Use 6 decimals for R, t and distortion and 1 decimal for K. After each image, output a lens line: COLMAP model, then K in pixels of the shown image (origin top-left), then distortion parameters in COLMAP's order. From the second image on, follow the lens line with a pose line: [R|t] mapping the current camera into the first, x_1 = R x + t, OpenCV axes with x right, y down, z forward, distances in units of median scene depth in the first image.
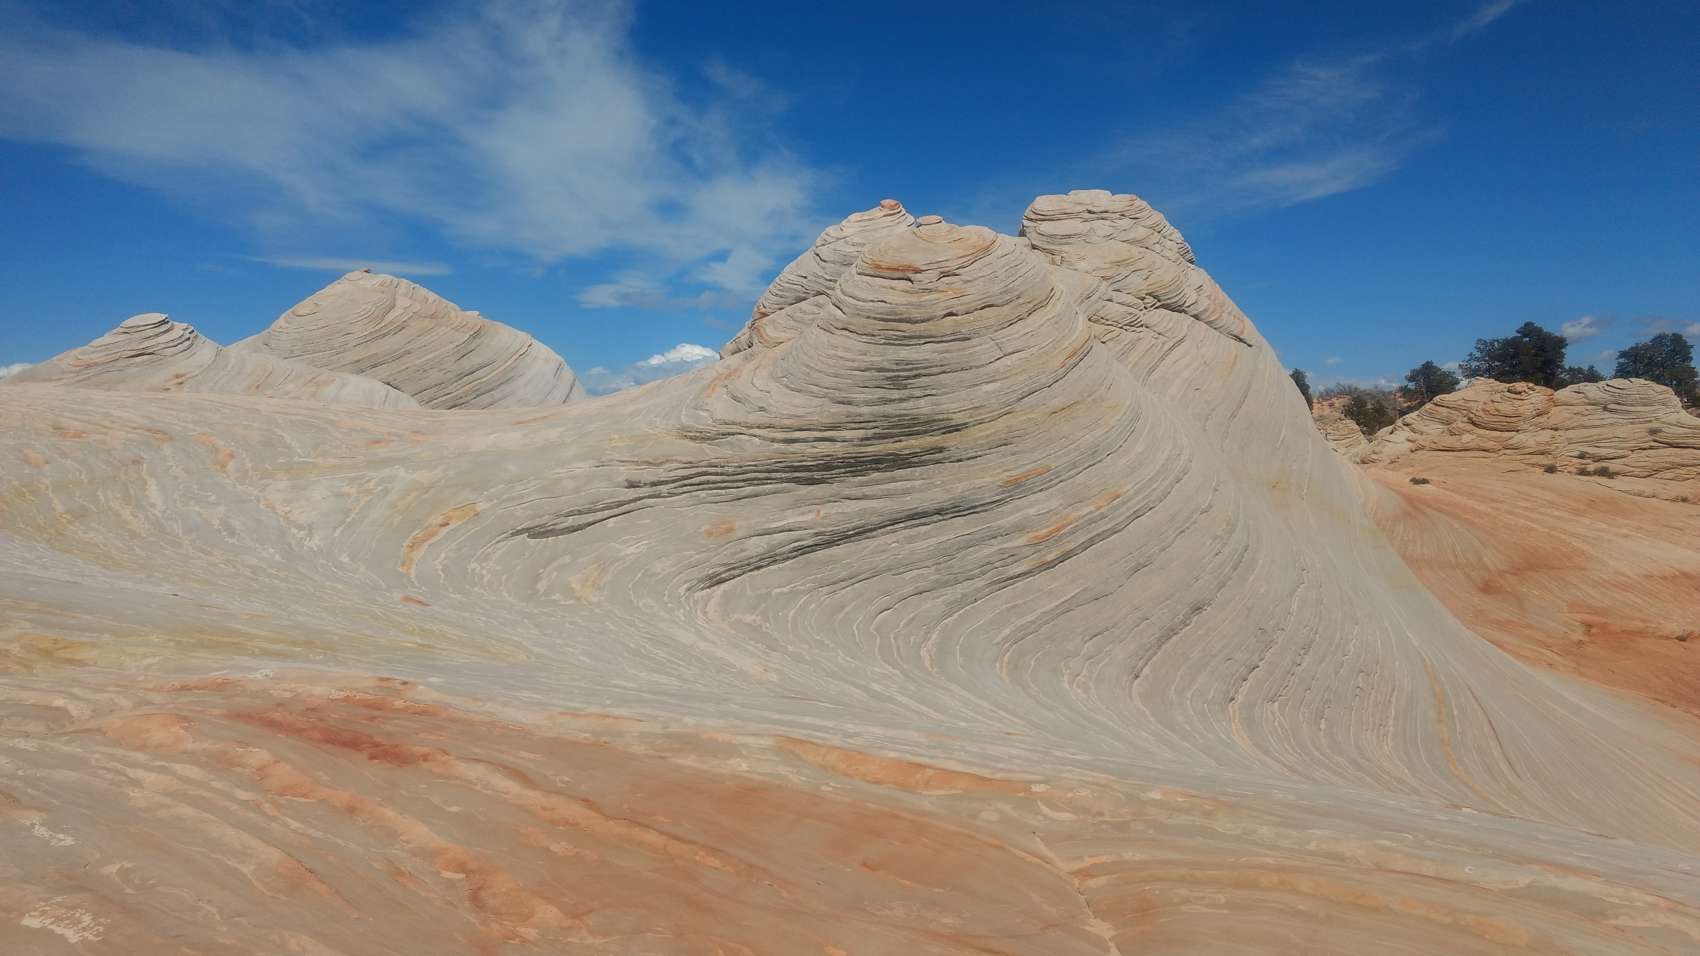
lens RADIAL K [[1323.6, 0, 848.4], [0, 1323.6, 470.7], [0, 0, 1]] dist [0.033181, -0.000199]
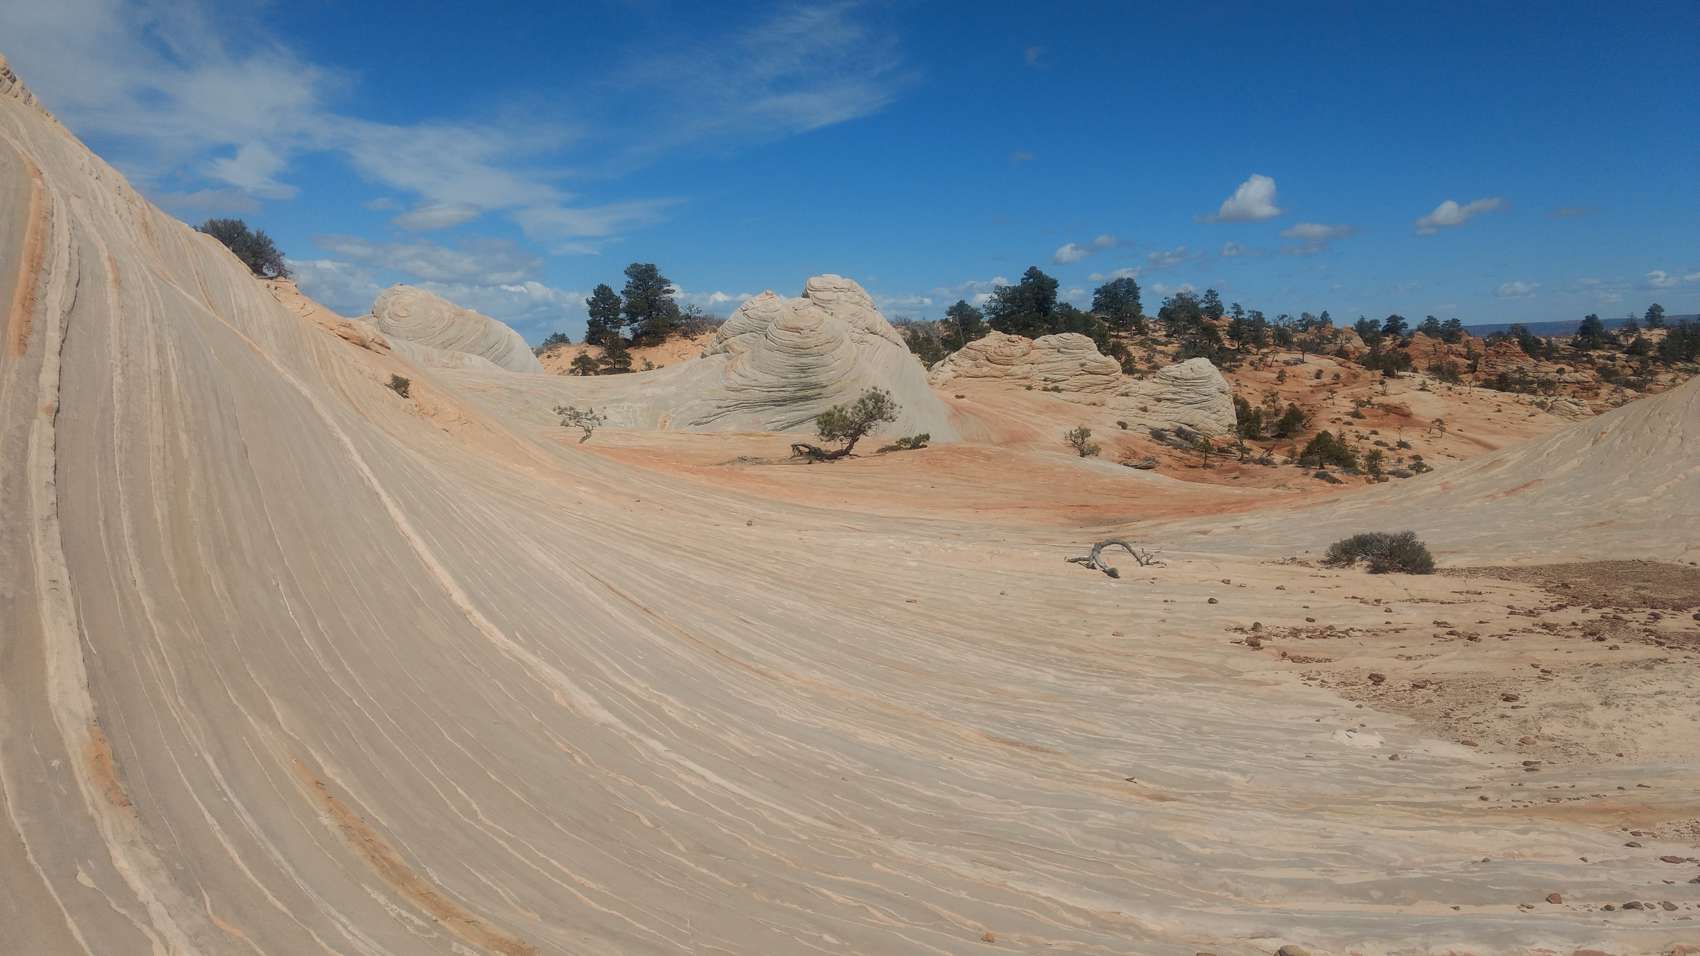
lens RADIAL K [[1323.6, 0, 846.2], [0, 1323.6, 469.2], [0, 0, 1]] dist [0.033181, -0.000199]
pose [[0.947721, -0.032445, 0.317446, -0.819767], [0.011785, 0.997698, 0.066787, -0.044603], [-0.318882, -0.059554, 0.945922, -1.839866]]
